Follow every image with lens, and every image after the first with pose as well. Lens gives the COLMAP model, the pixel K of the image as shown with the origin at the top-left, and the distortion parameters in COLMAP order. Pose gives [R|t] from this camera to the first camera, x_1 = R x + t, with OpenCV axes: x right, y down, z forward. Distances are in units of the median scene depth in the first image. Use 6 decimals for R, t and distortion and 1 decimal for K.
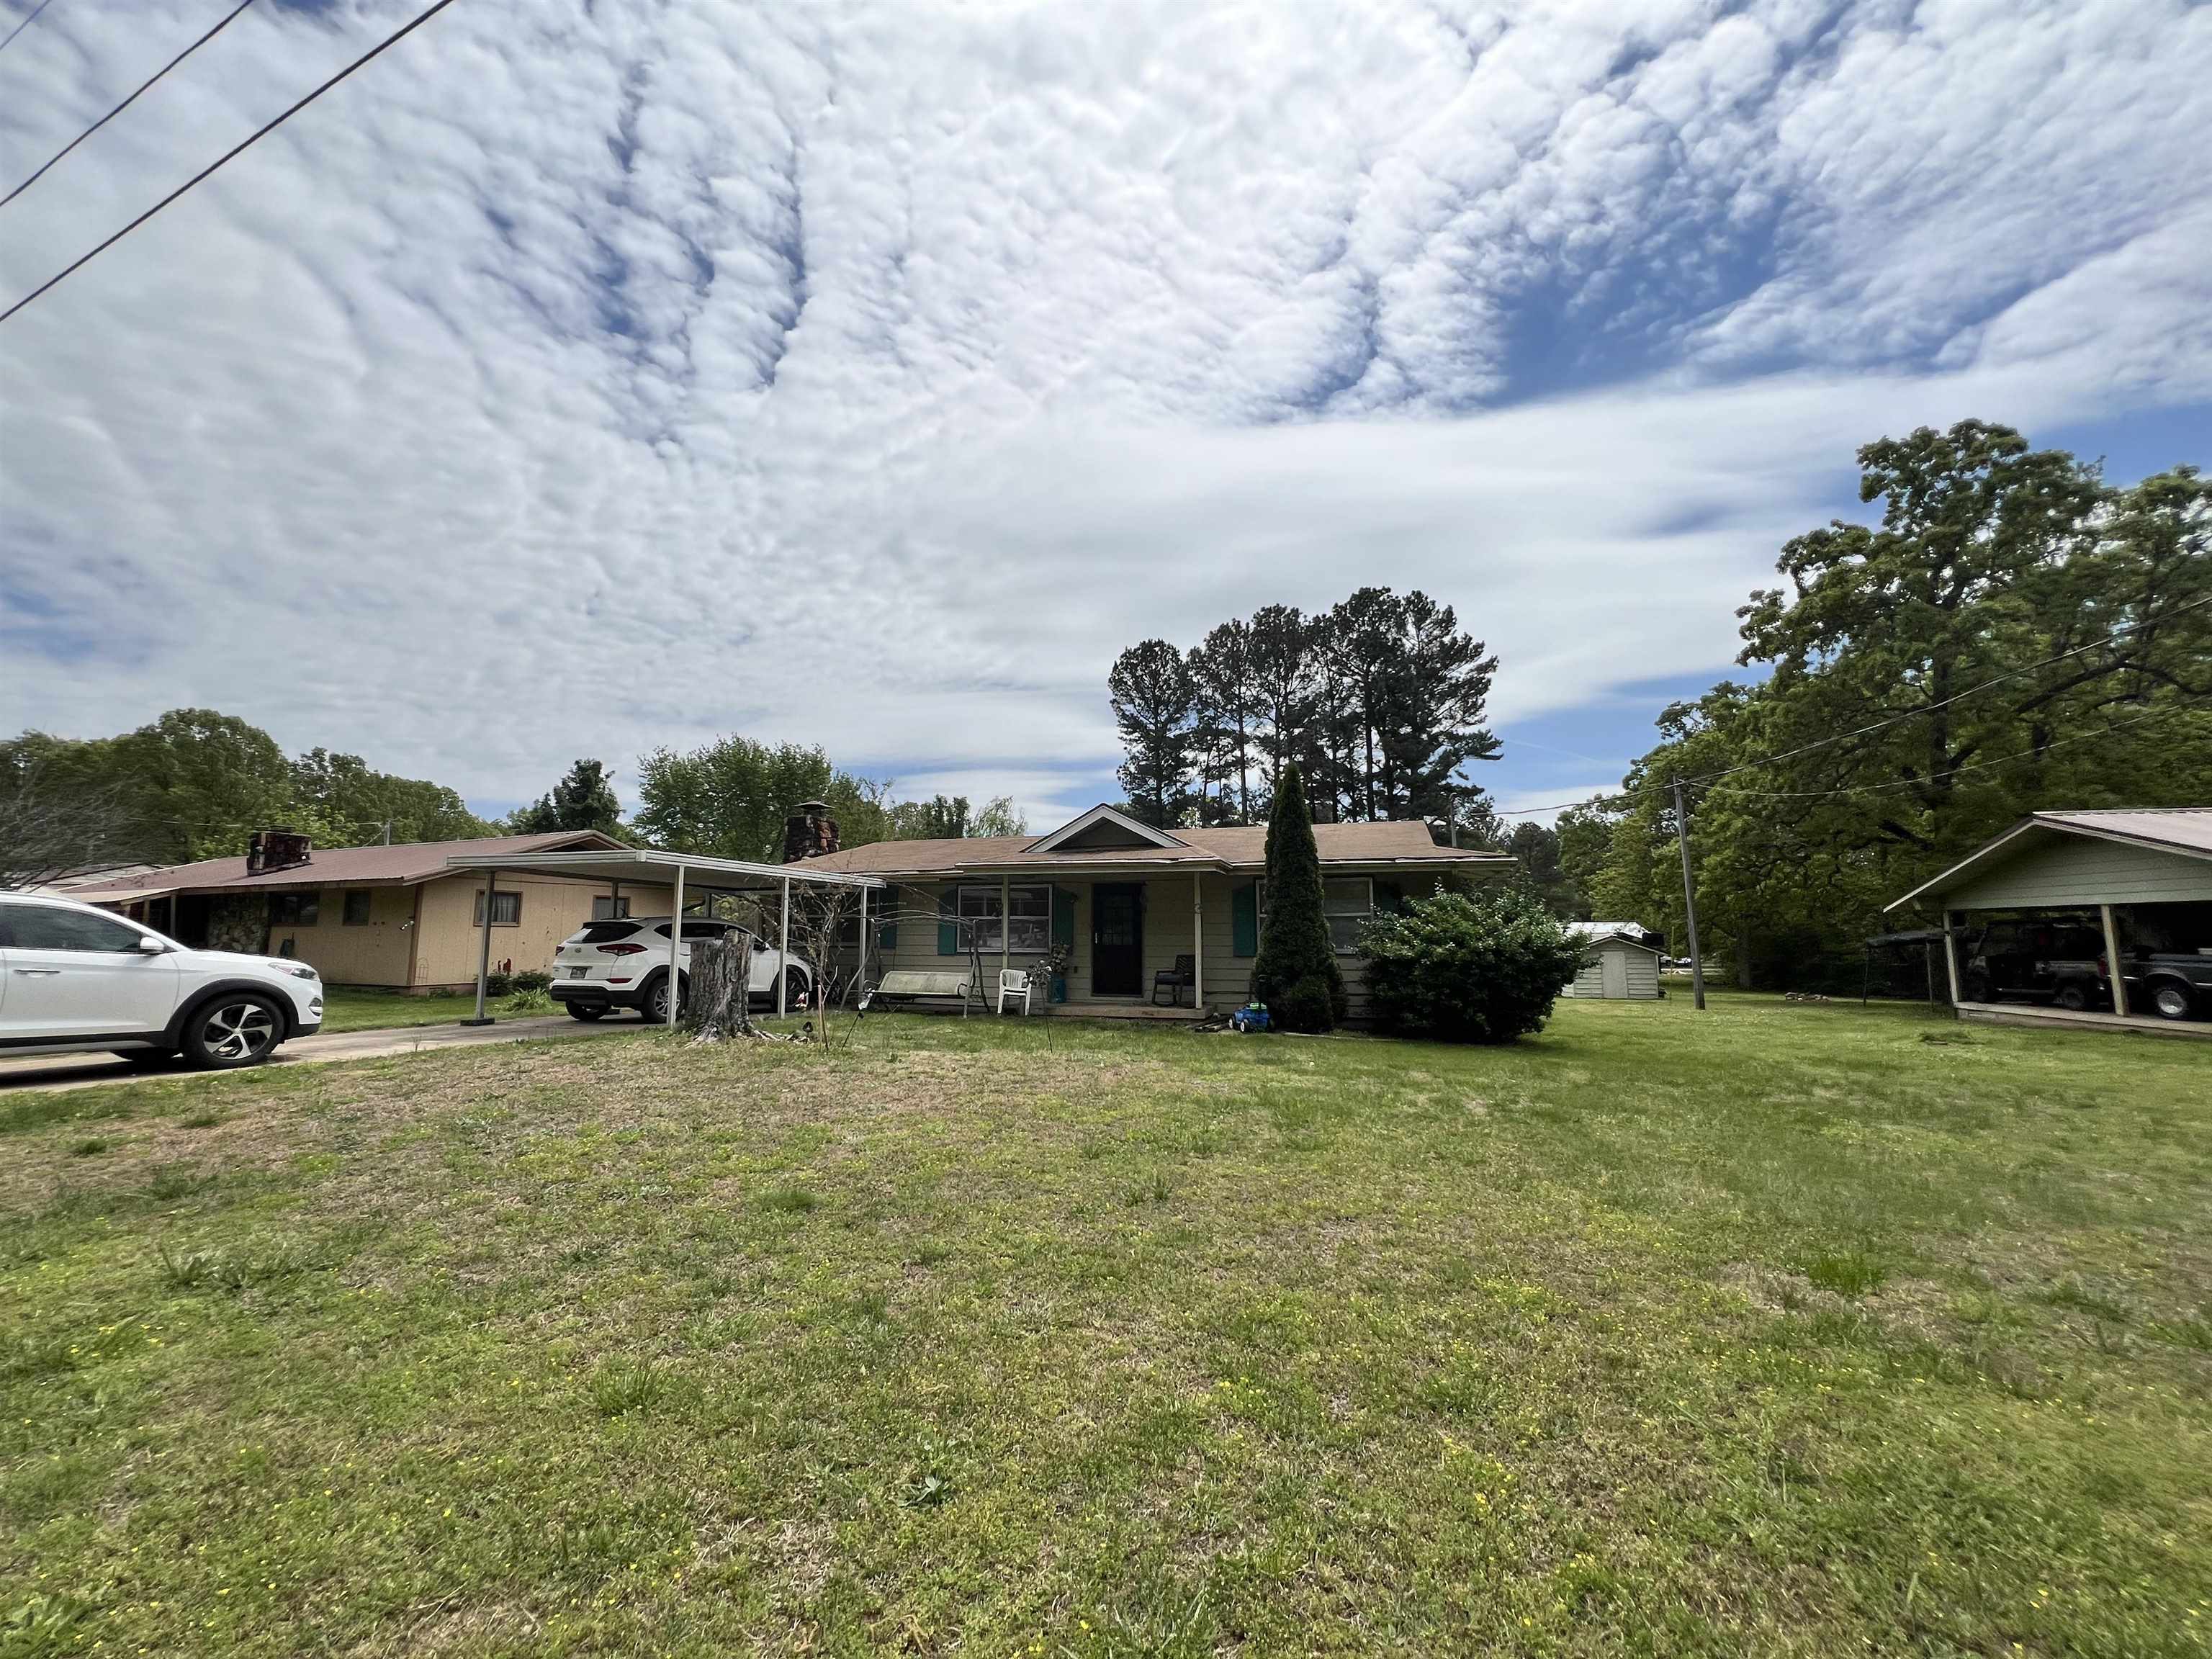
lens RADIAL K [[886.6, 0, 1091.4], [0, 886.6, 825.0], [0, 0, 1]] dist [-0.001663, -0.000362]
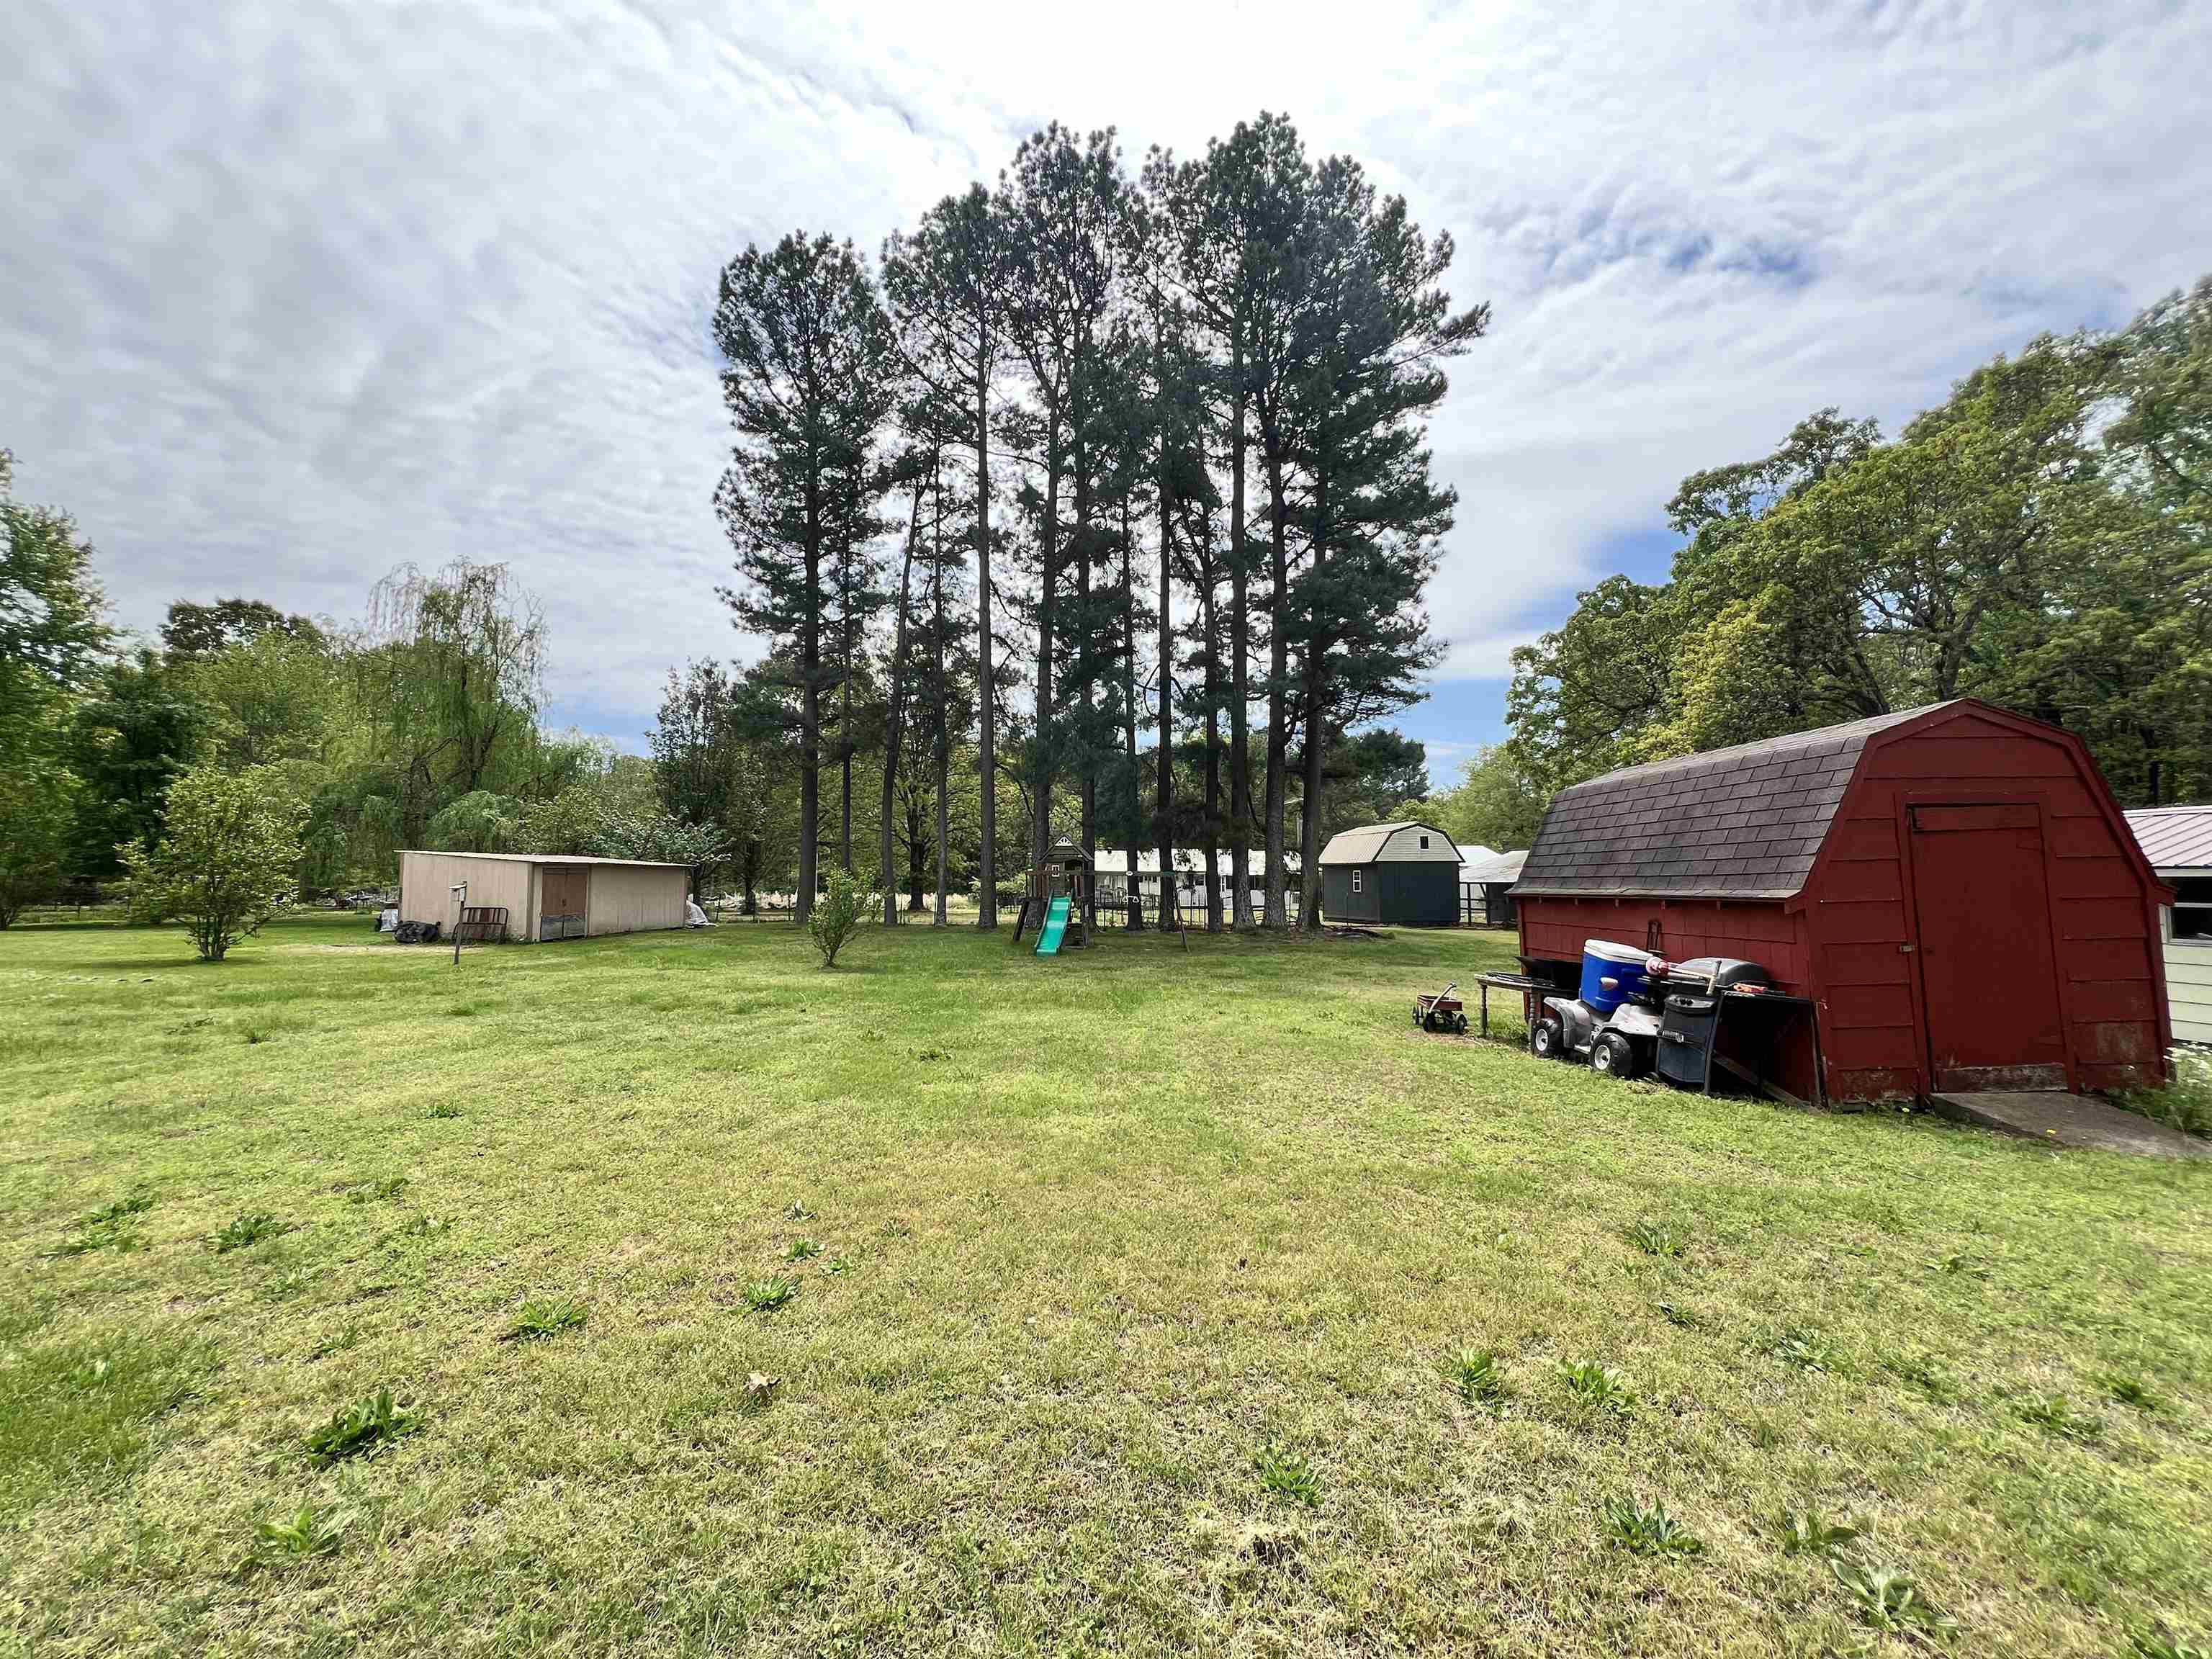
lens RADIAL K [[886.6, 0, 1095.7], [0, 886.6, 813.2], [0, 0, 1]] dist [-0.001663, -0.000362]
pose [[0.954003, 0.016610, 0.299335, 0.082363], [-0.034292, 0.997957, 0.053915, 0.072050], [-0.297828, -0.061700, 0.952624, 0.493431]]
